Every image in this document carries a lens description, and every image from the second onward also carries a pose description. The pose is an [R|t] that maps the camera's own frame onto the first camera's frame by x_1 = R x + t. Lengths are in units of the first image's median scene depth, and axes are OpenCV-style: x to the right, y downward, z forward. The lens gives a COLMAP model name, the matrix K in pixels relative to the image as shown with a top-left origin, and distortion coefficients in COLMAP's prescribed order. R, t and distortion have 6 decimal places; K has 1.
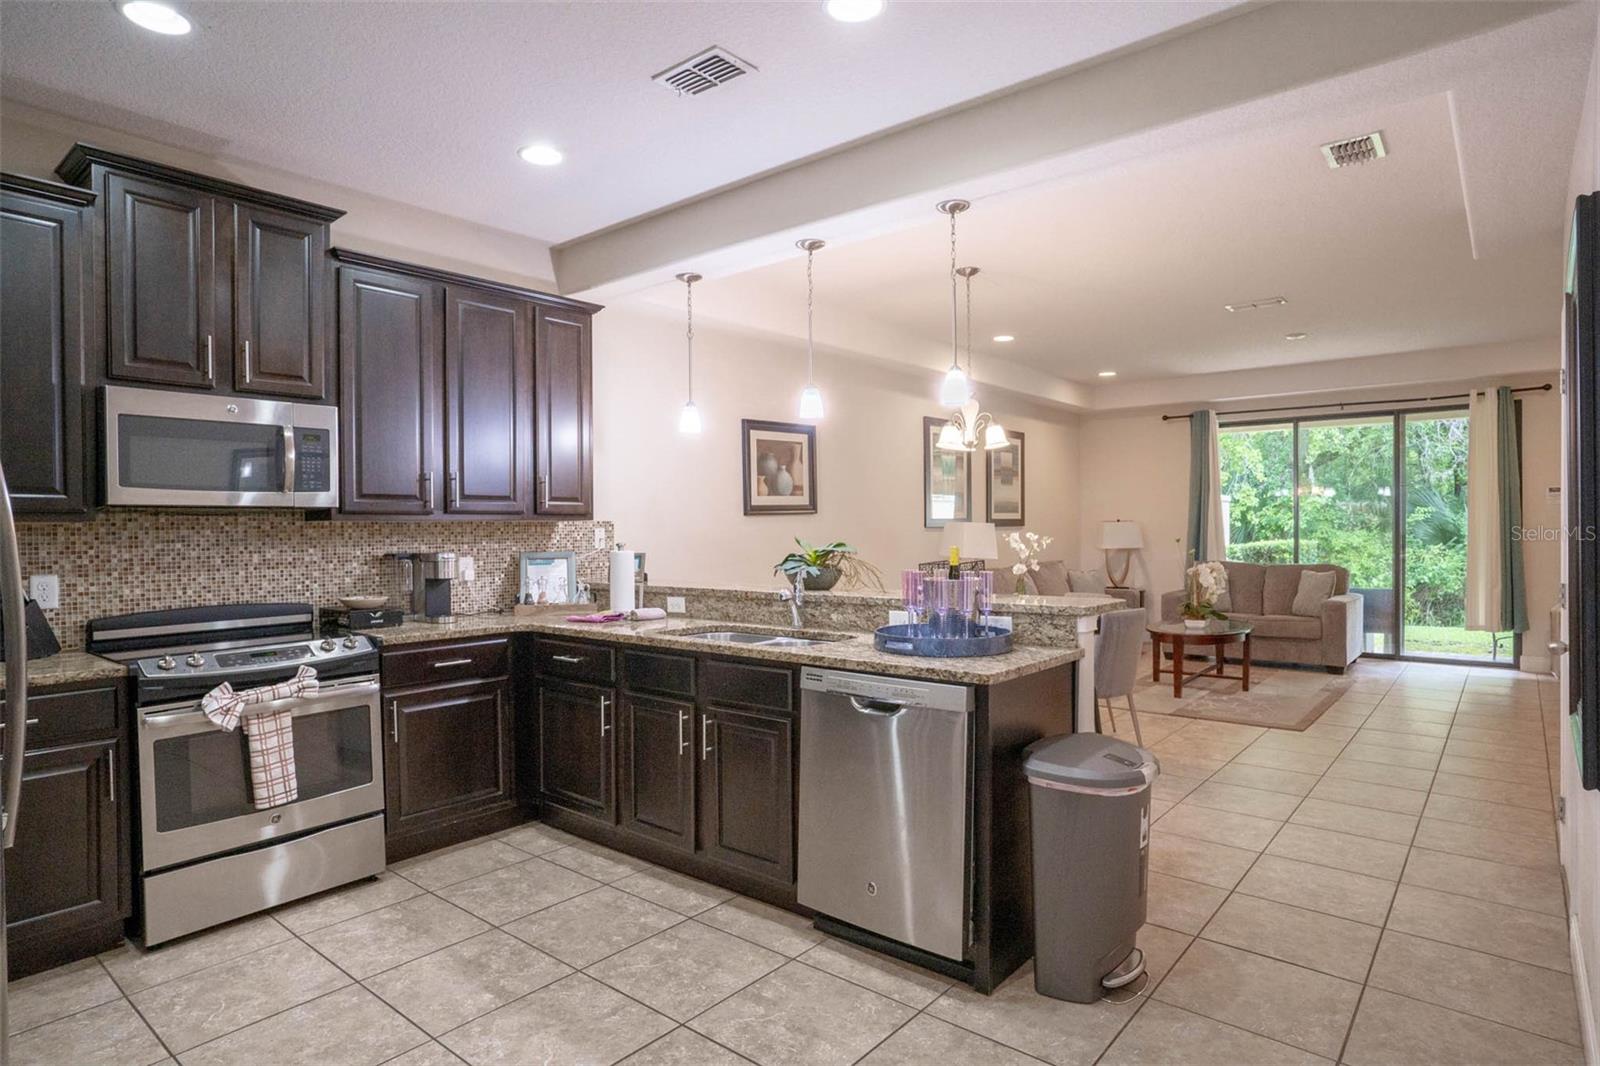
lens RADIAL K [[878.7, 0, 796.8], [0, 878.7, 536.1], [0, 0, 1]] dist [-0.062862, 0.046266]
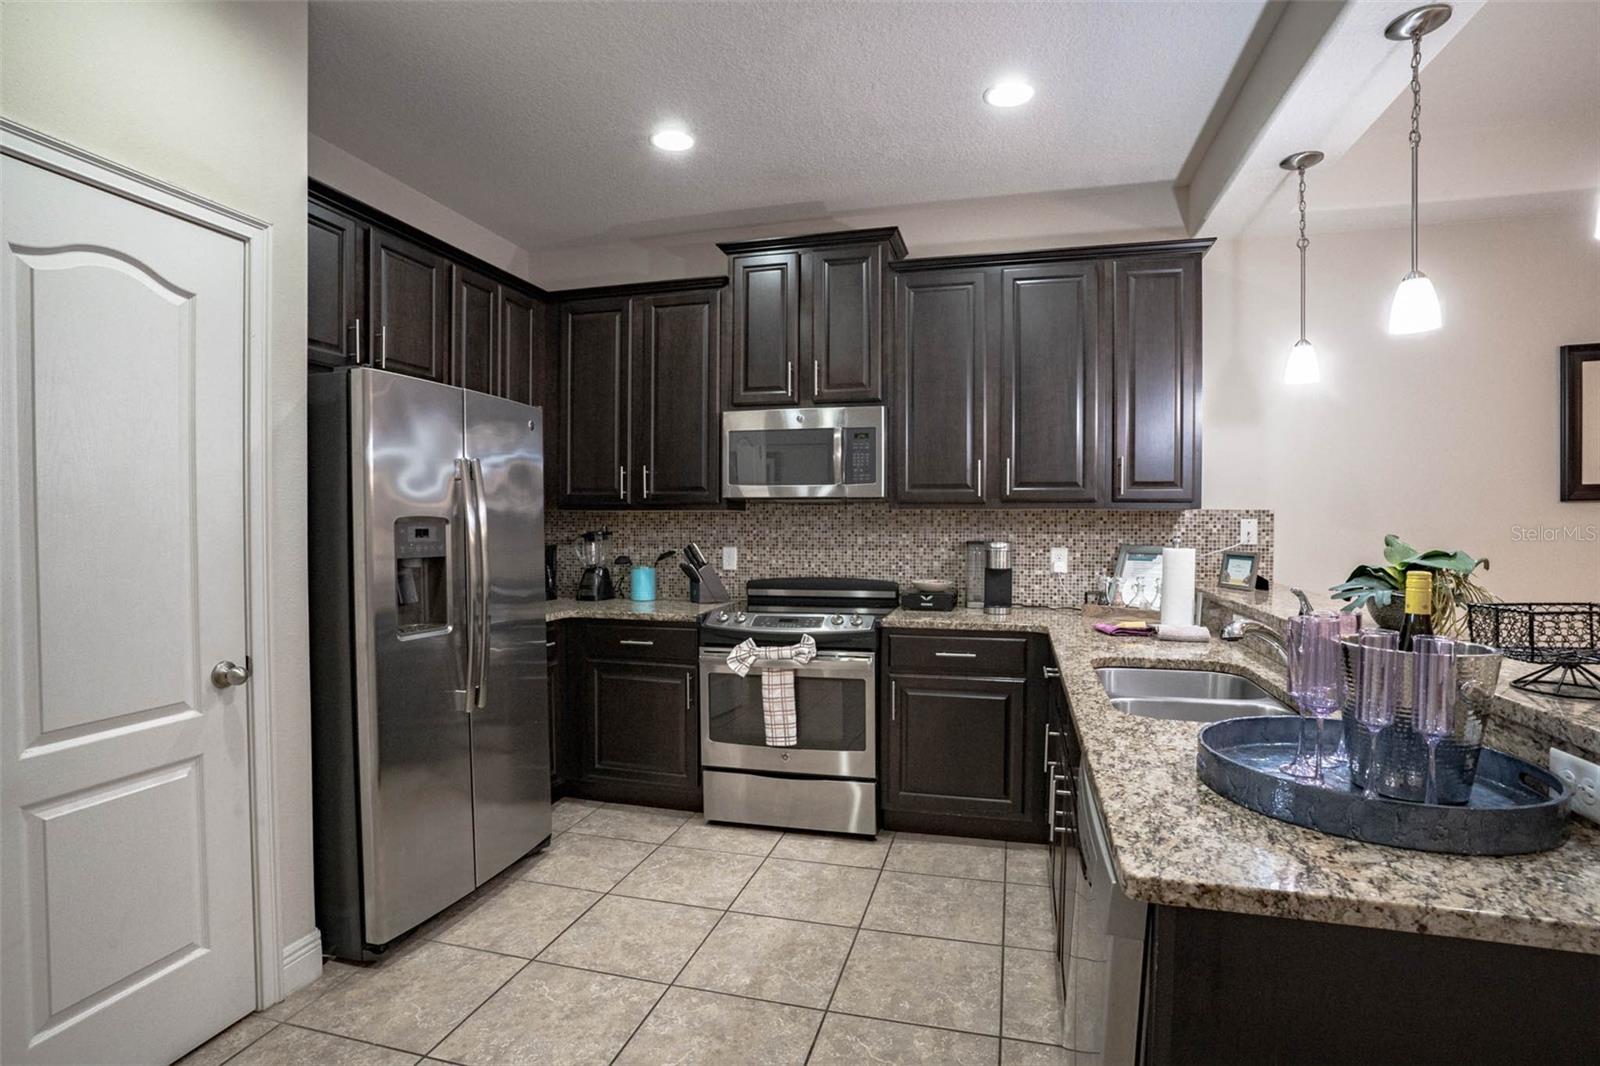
lens RADIAL K [[790.0, 0, 800.3], [0, 790.0, 536.0], [0, 0, 1]] dist [-0.084757, 0.039436]
pose [[0.420829, 0.031240, -0.906602, 0.316386], [-0.014264, 0.999511, 0.027820, -0.009507], [0.907028, 0.001224, 0.421069, 0.451971]]
